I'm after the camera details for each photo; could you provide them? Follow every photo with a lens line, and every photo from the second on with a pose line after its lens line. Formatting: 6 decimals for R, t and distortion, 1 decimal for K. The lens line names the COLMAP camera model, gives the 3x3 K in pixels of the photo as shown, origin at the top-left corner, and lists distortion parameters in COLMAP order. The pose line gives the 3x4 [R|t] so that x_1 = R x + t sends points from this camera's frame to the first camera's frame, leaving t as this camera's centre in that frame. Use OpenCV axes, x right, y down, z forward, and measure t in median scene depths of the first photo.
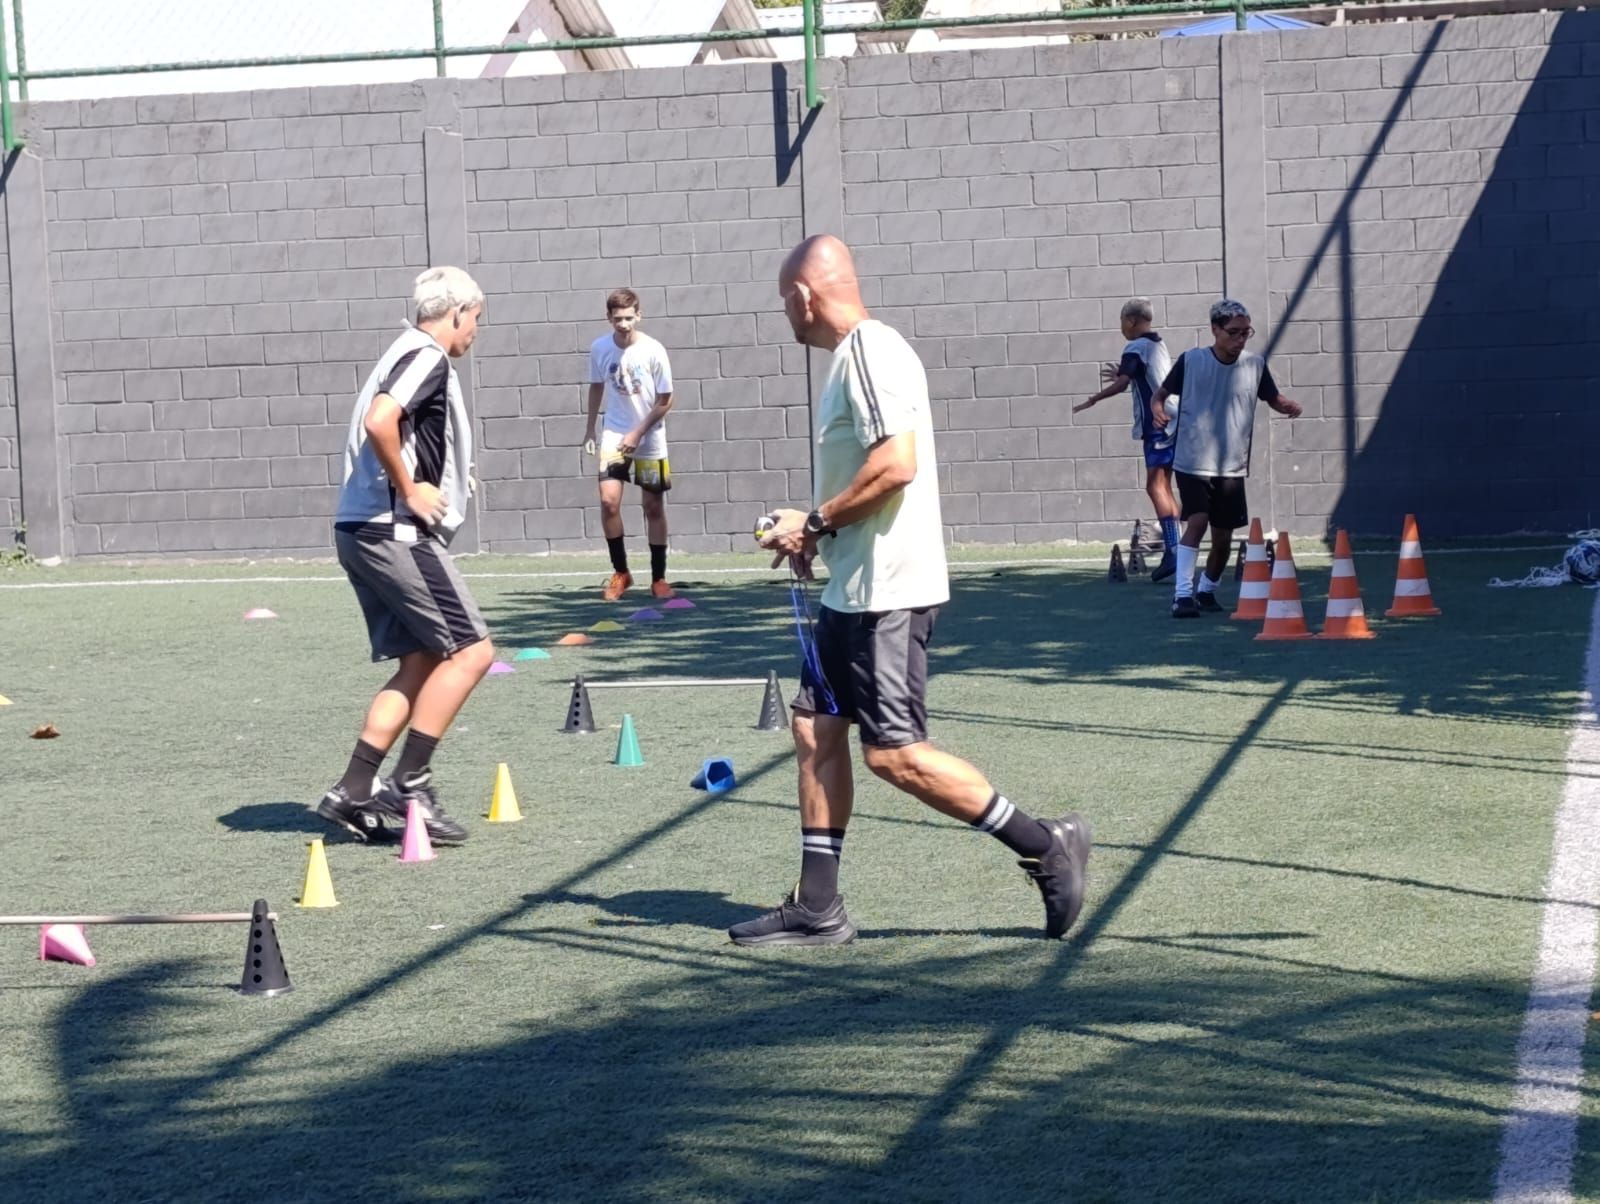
lens RADIAL K [[2243.1, 0, 800.0], [0, 2243.1, 602.0], [0, 0, 1]] dist [0.070609, -0.059869]
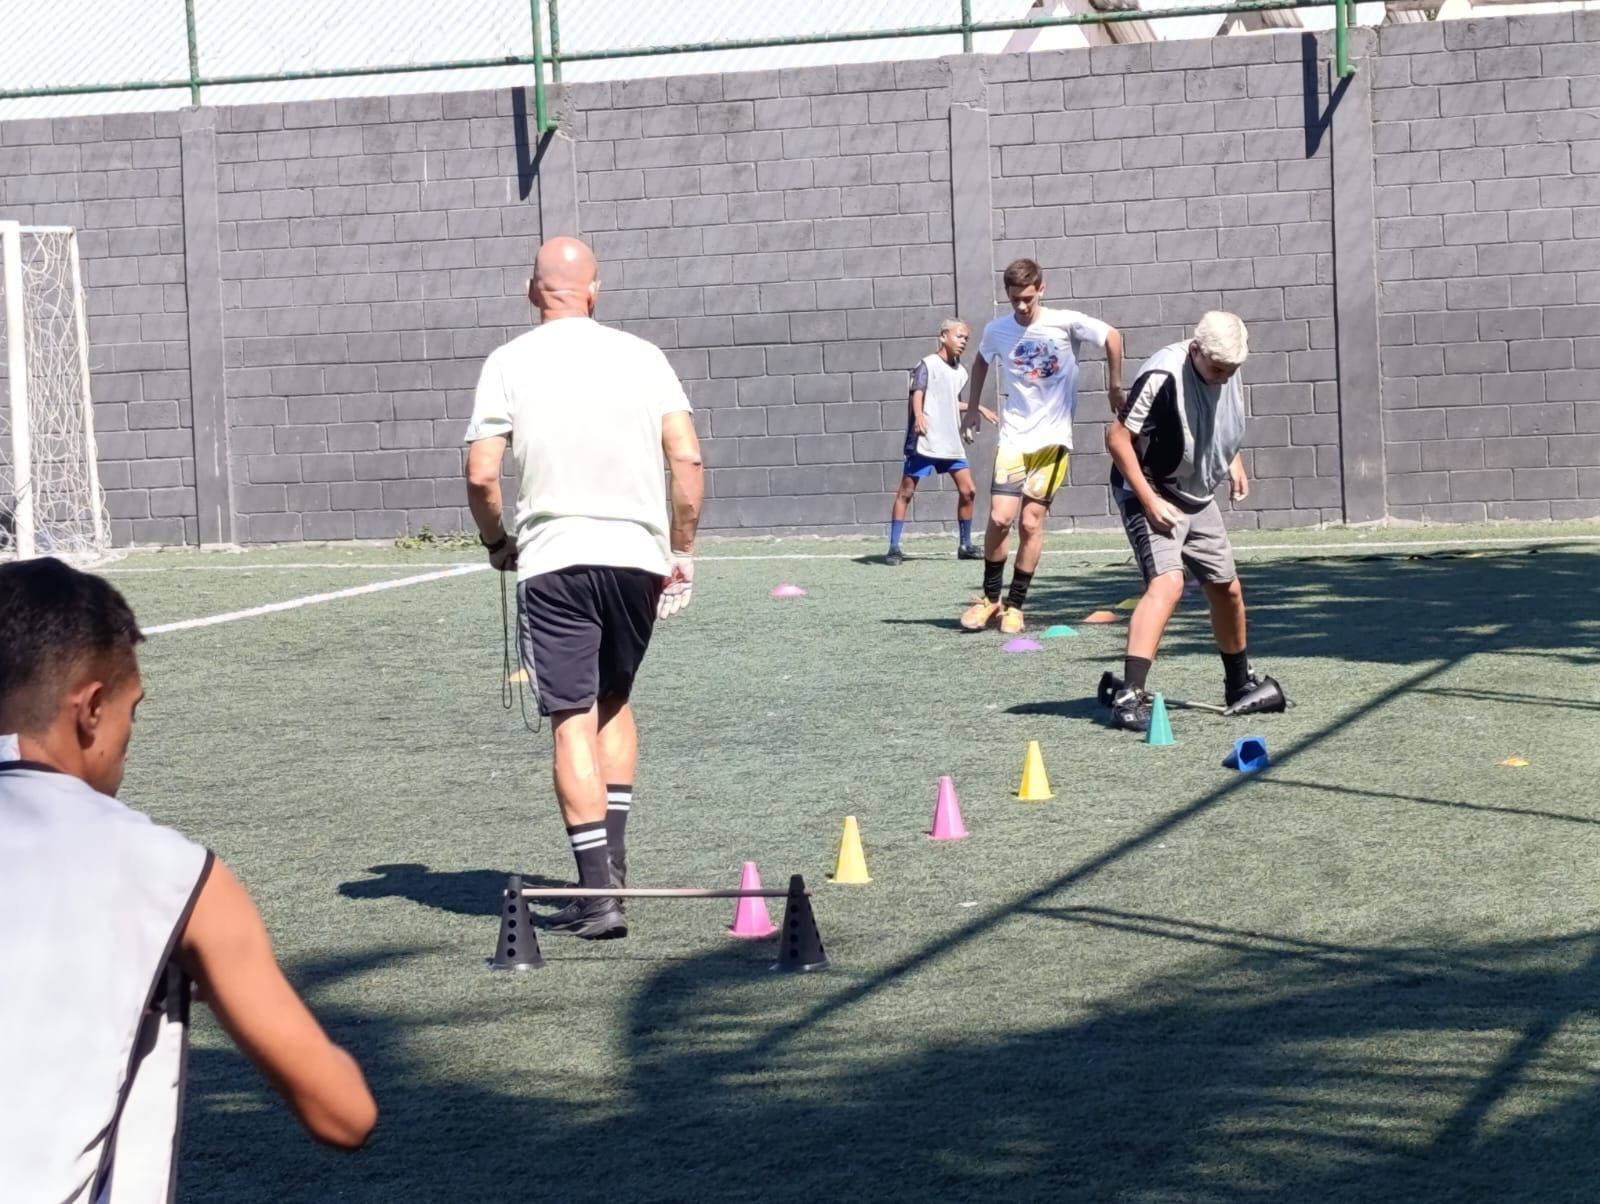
lens RADIAL K [[2243.1, 0, 800.0], [0, 2243.1, 602.0], [0, 0, 1]] dist [0.070609, -0.059869]
pose [[0.998952, 0.001412, -0.045756, -0.189385], [-0.001019, 0.999962, 0.008605, 0.001488], [0.045767, -0.008549, 0.998916, -0.000483]]
